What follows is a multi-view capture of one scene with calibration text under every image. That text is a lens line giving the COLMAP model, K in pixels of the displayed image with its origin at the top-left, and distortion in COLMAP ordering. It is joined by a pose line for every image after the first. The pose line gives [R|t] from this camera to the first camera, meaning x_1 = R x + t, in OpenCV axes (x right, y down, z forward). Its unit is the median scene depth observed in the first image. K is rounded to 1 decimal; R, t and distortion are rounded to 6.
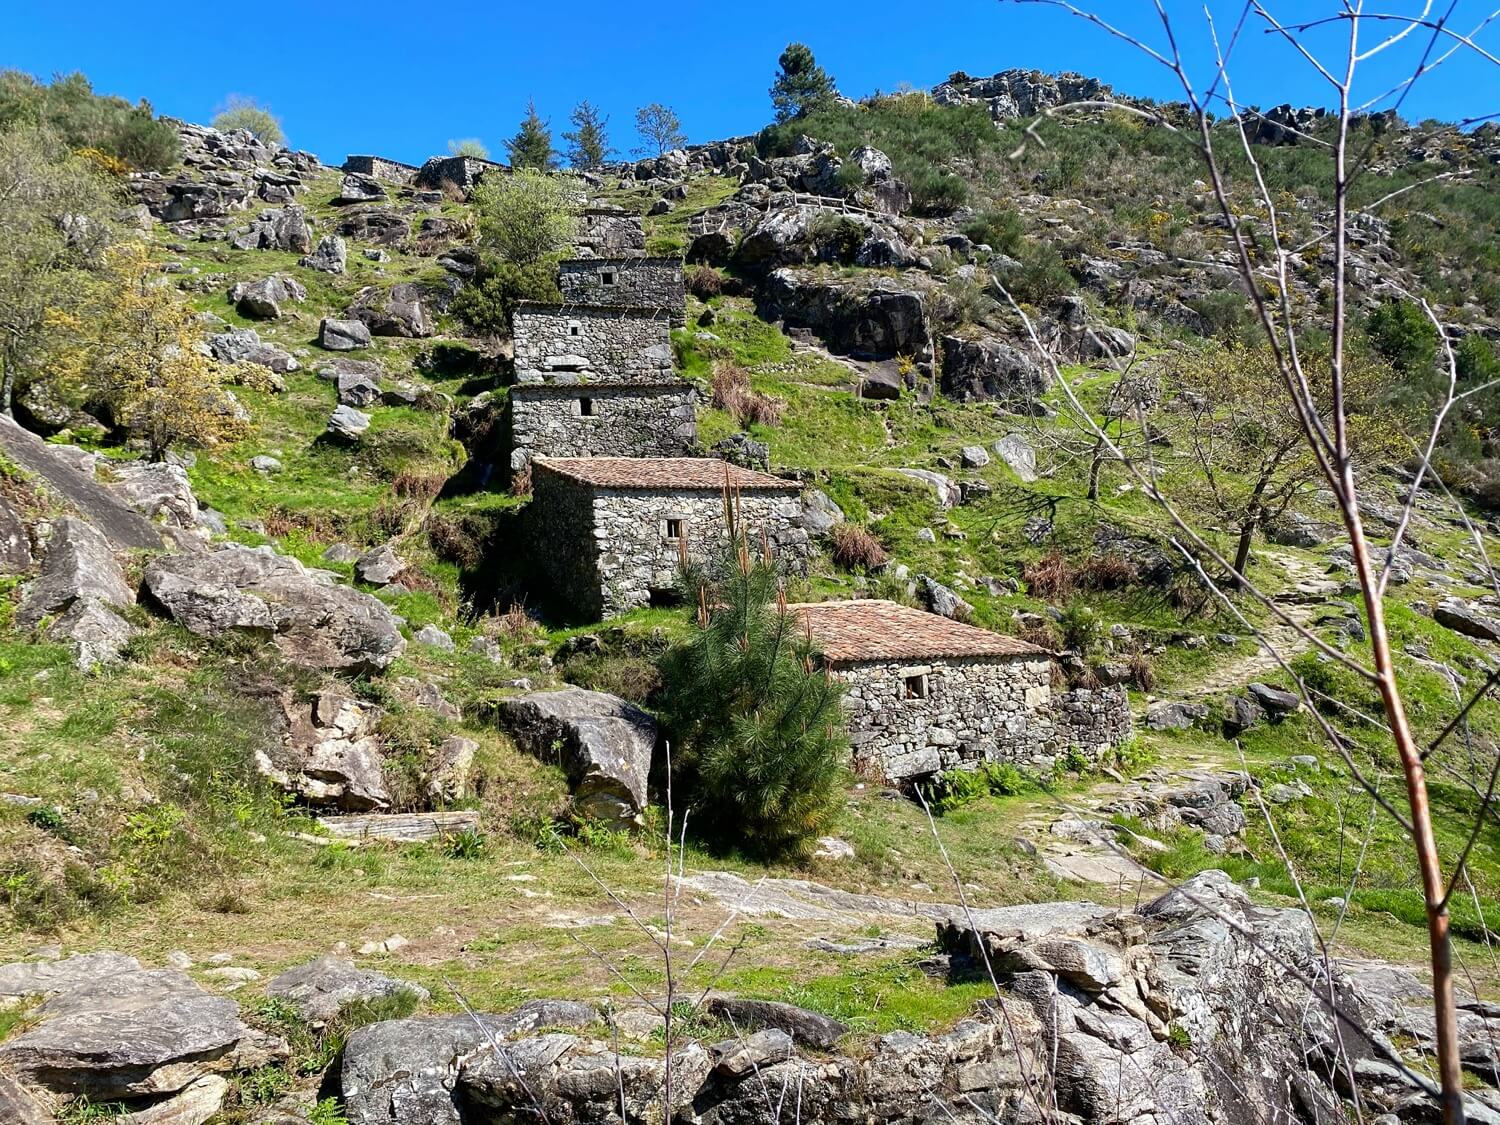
lens RADIAL K [[1002.8, 0, 750.0], [0, 1002.8, 562.5], [0, 0, 1]] dist [0.066314, -0.104470]
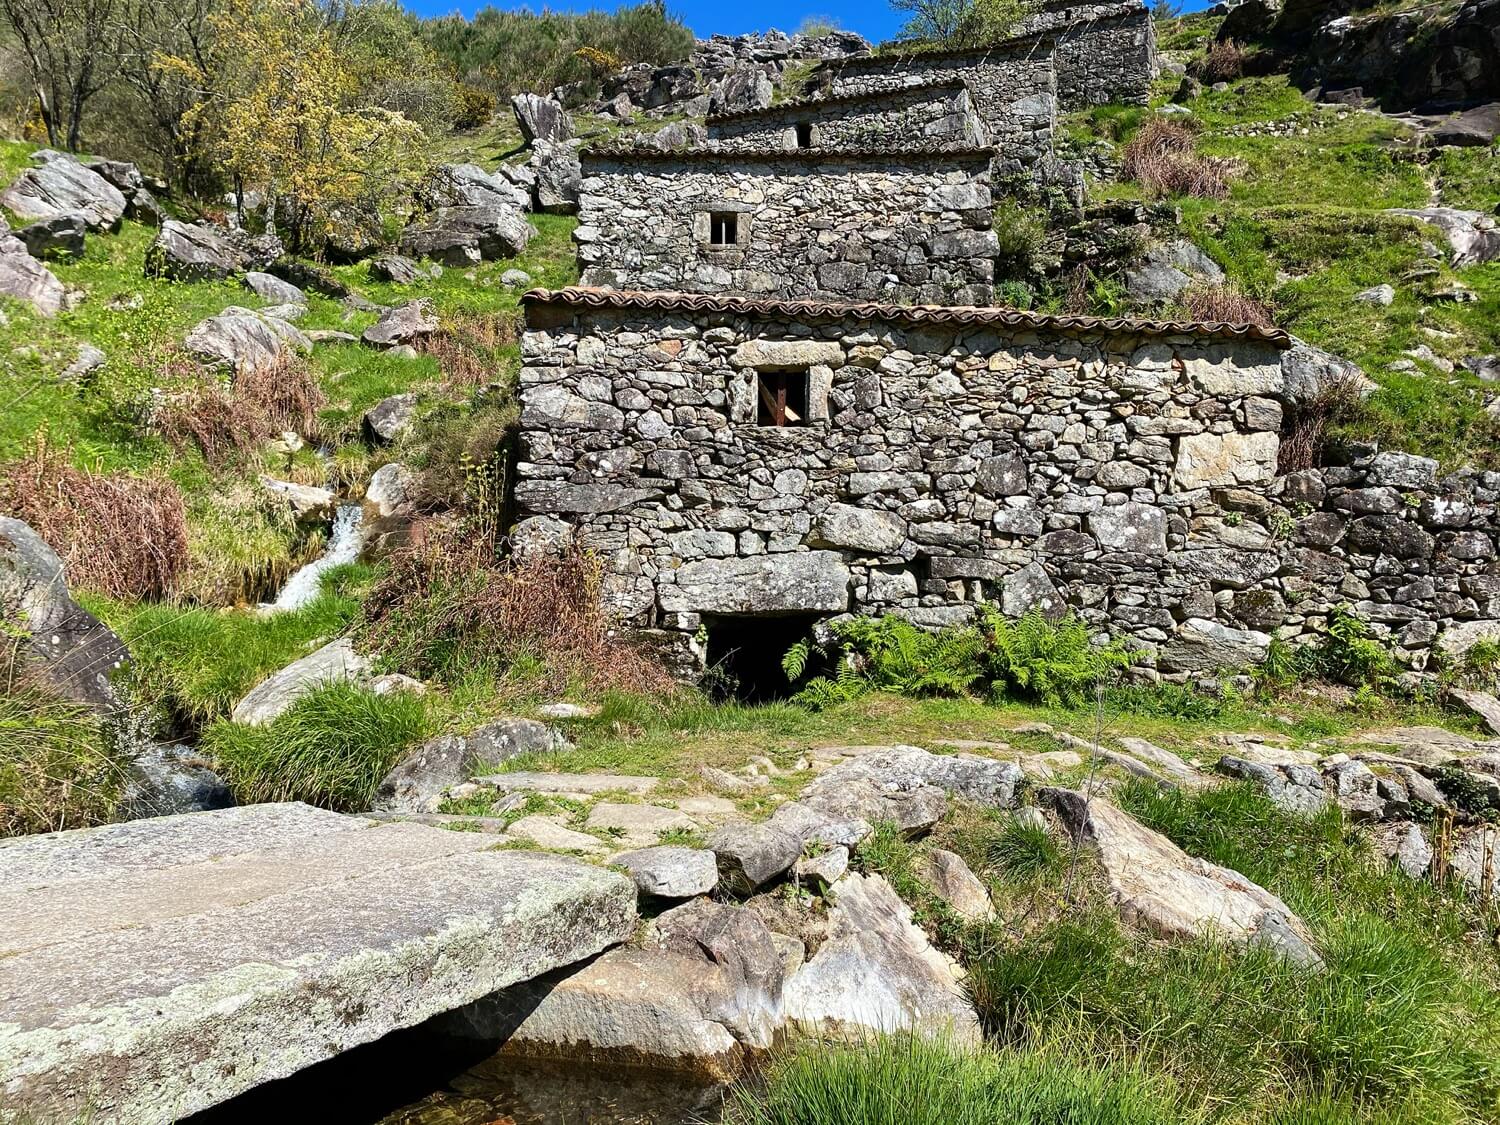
lens RADIAL K [[1065.2, 0, 750.0], [0, 1065.2, 562.5], [0, 0, 1]] dist [0.044260, -0.038841]
pose [[0.851977, 0.061380, -0.519969, 0.343903], [-0.033642, 0.997470, 0.062623, 0.152079], [0.522497, -0.035860, 0.851886, 0.595517]]
